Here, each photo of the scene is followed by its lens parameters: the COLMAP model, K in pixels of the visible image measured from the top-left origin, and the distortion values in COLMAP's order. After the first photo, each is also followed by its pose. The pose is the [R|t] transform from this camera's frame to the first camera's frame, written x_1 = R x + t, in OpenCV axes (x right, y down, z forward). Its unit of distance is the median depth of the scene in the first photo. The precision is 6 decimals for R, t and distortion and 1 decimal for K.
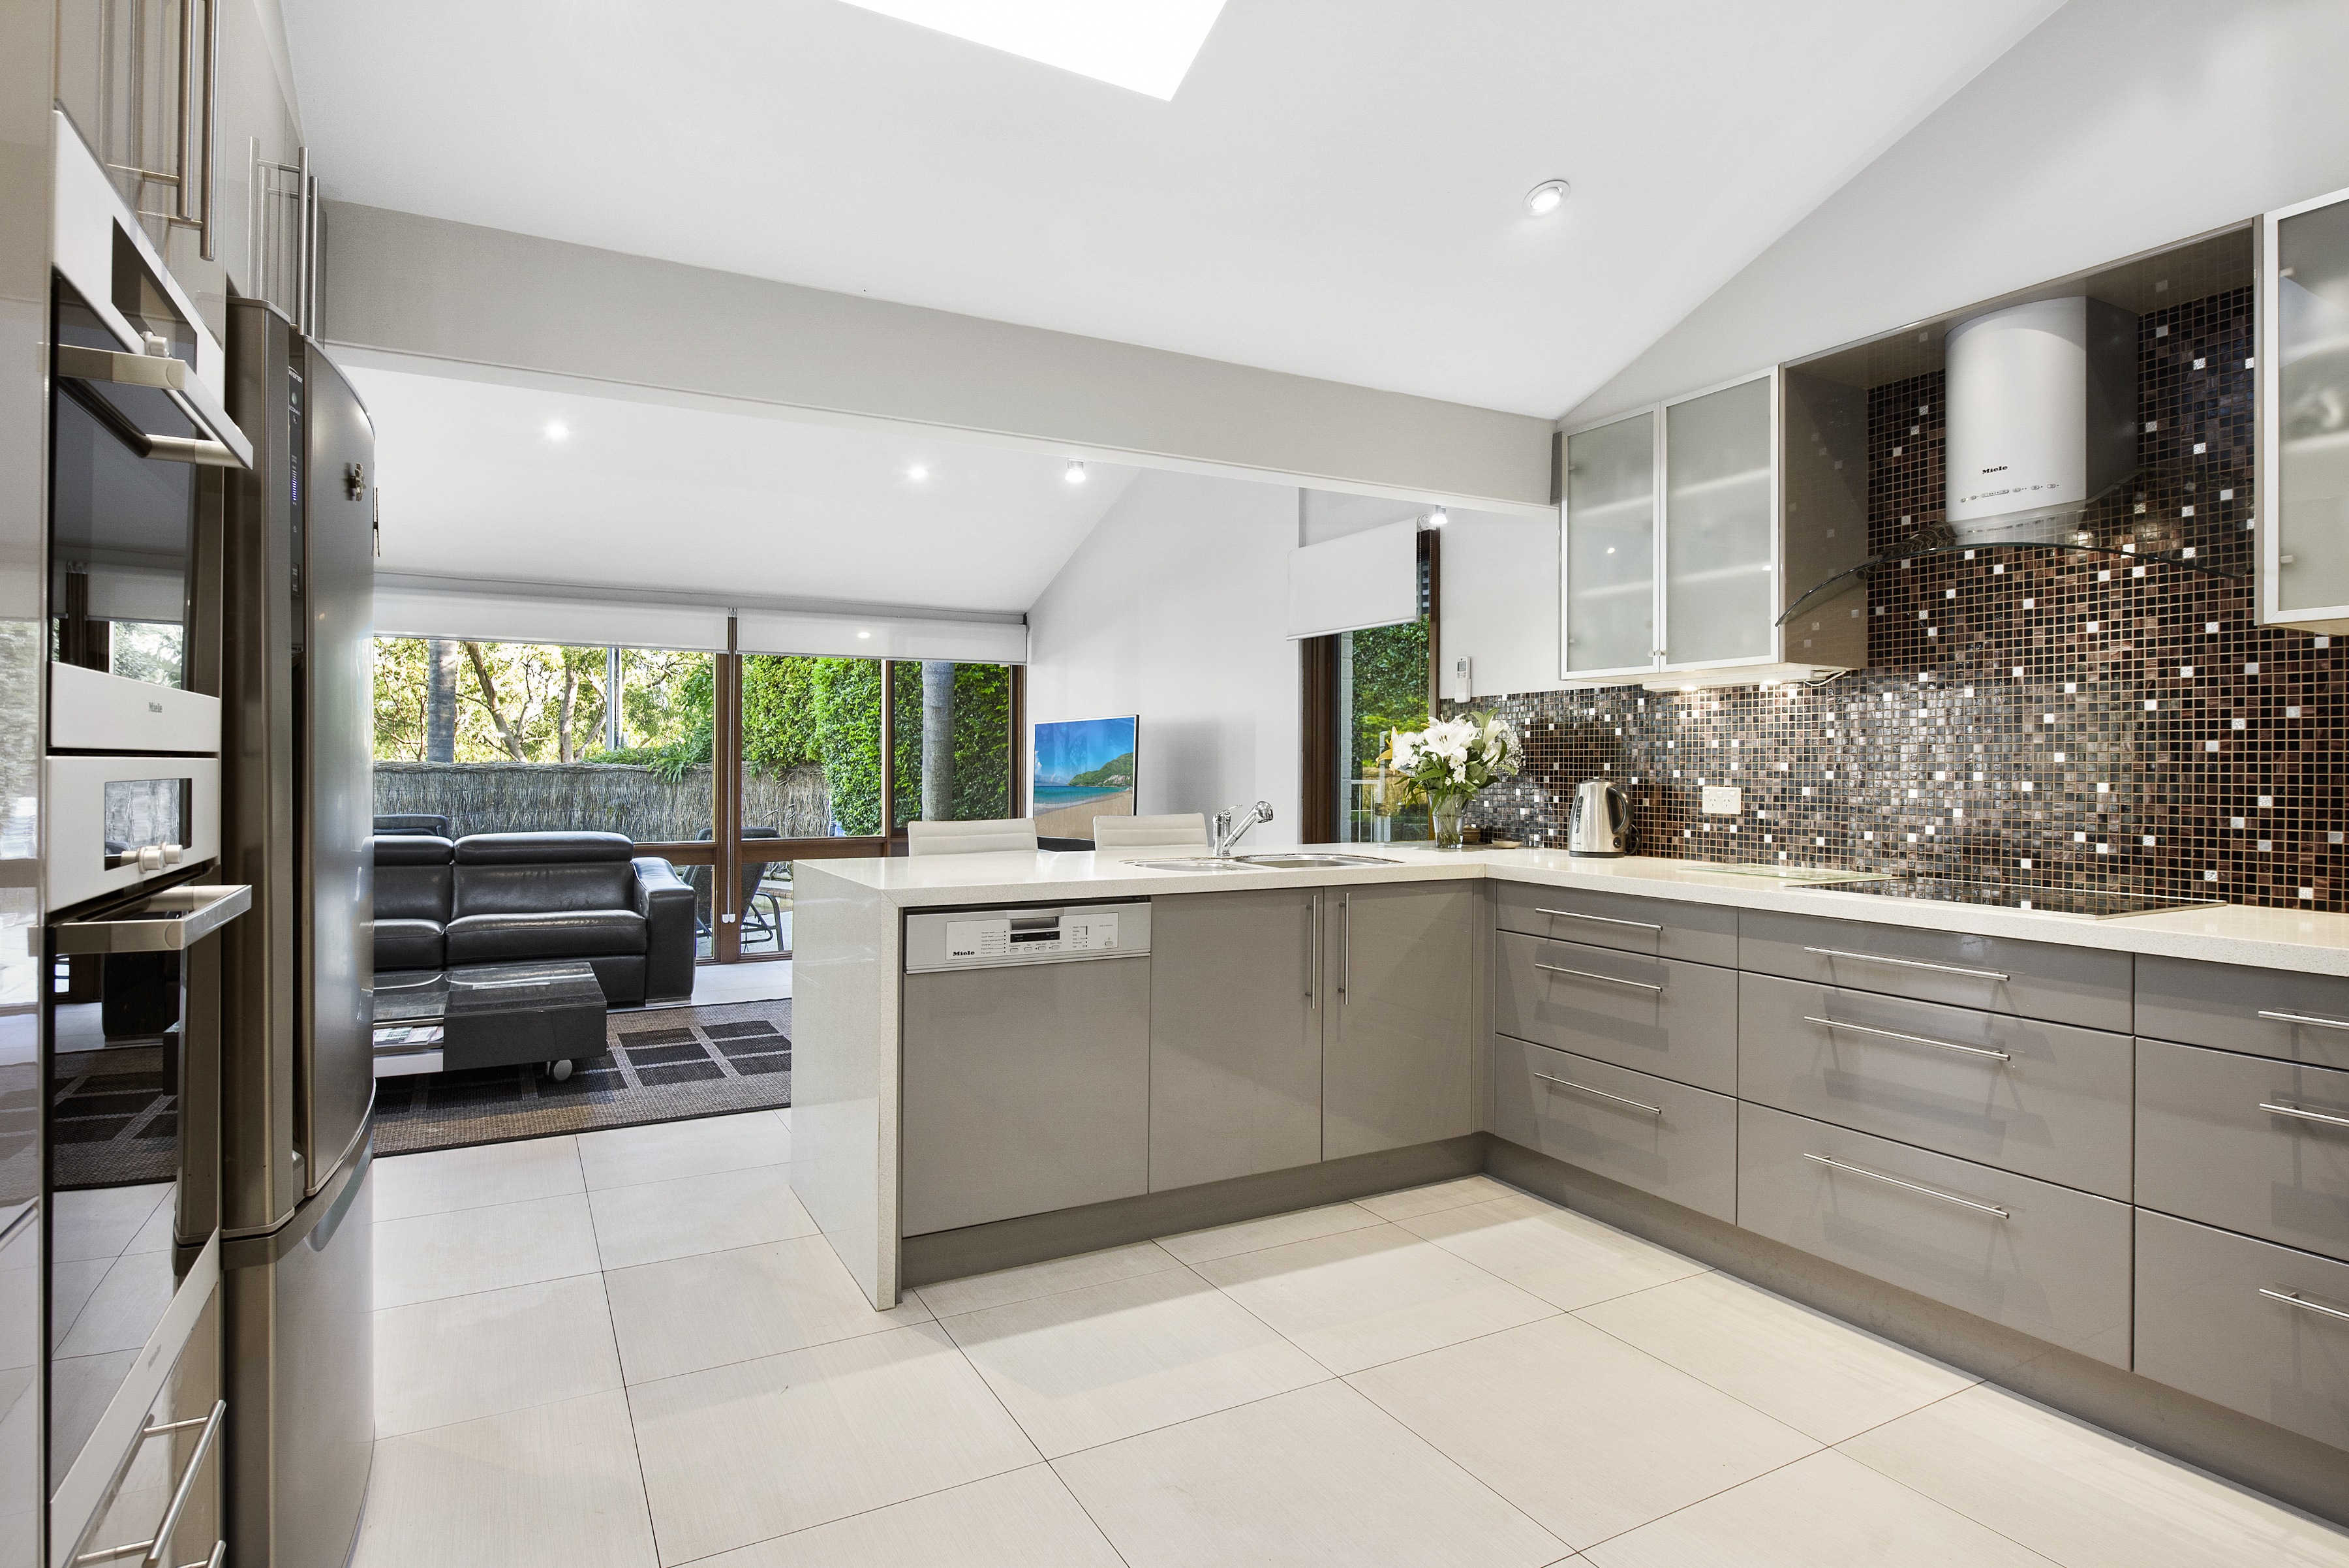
lens RADIAL K [[1227.8, 0, 1169.0], [0, 1227.8, 751.4], [0, 0, 1]] dist [0.000586, 0.000131]
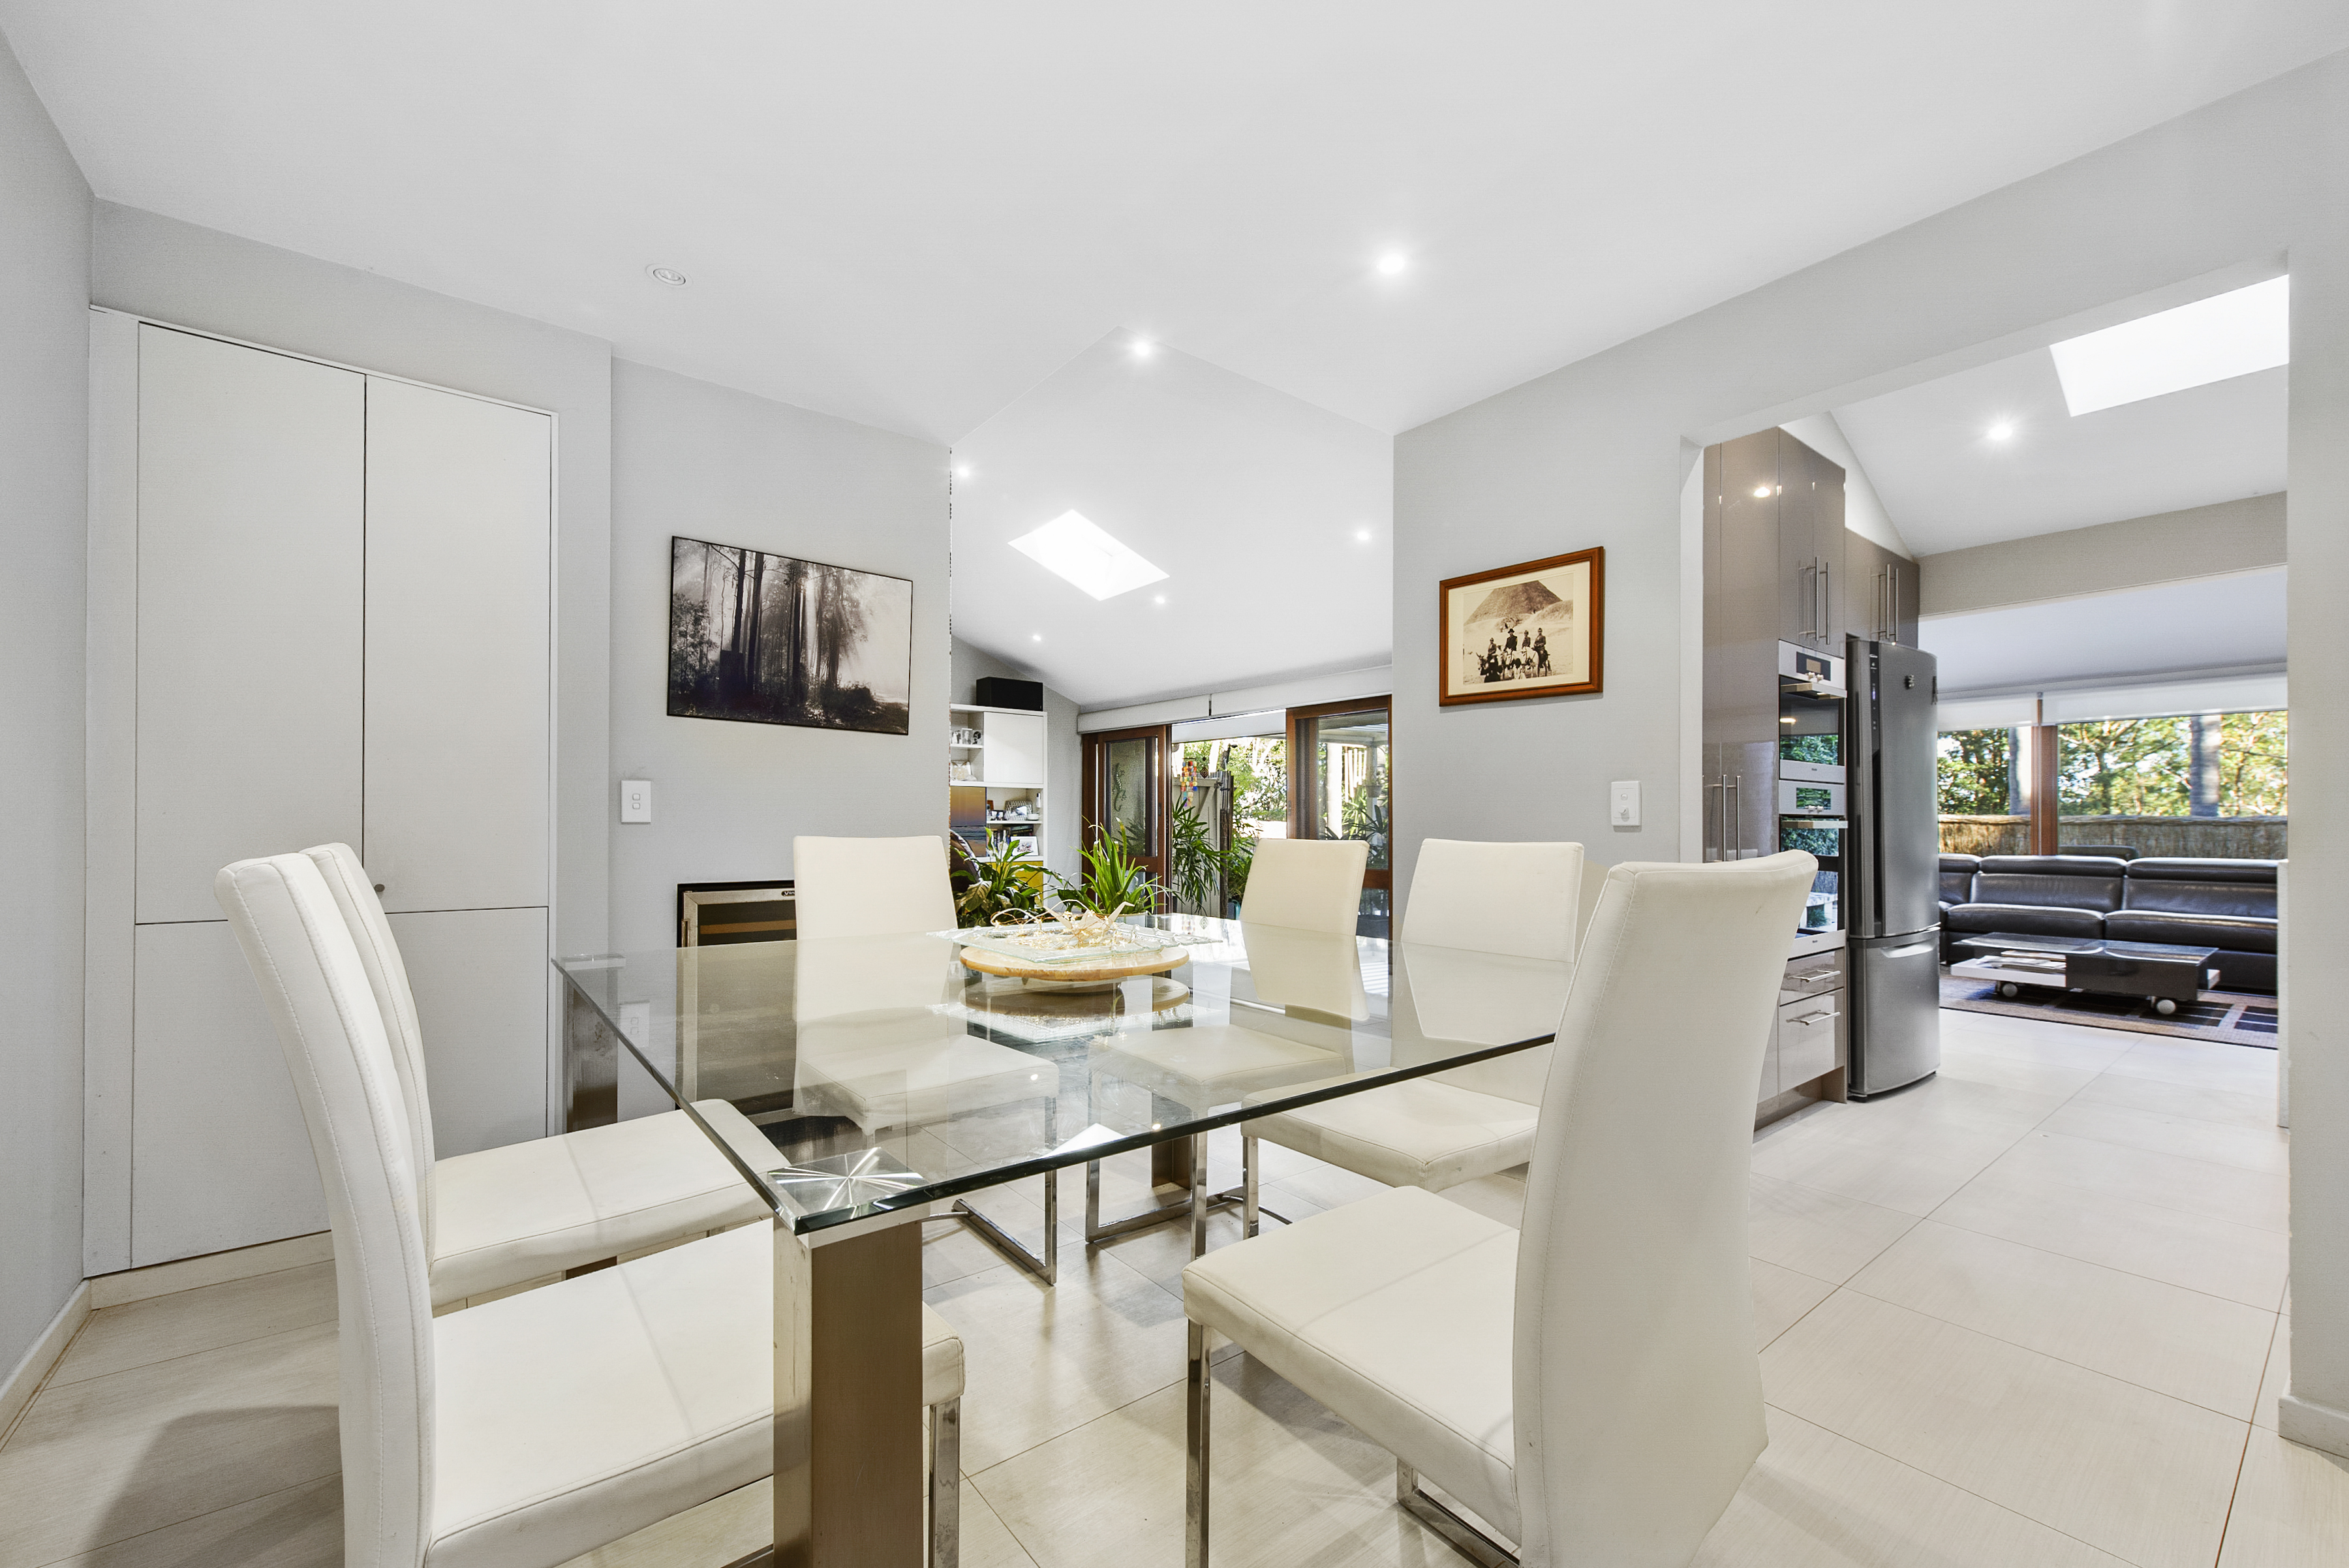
lens RADIAL K [[949.3, 0, 1173.7], [0, 949.3, 818.9], [0, 0, 1]] dist [0.000215, 0.000033]
pose [[0.160725, -0.007217, -0.986973, 0.400707], [0.006840, 0.999957, -0.006198, 0.028085], [0.986976, -0.005755, 0.160767, -0.326002]]
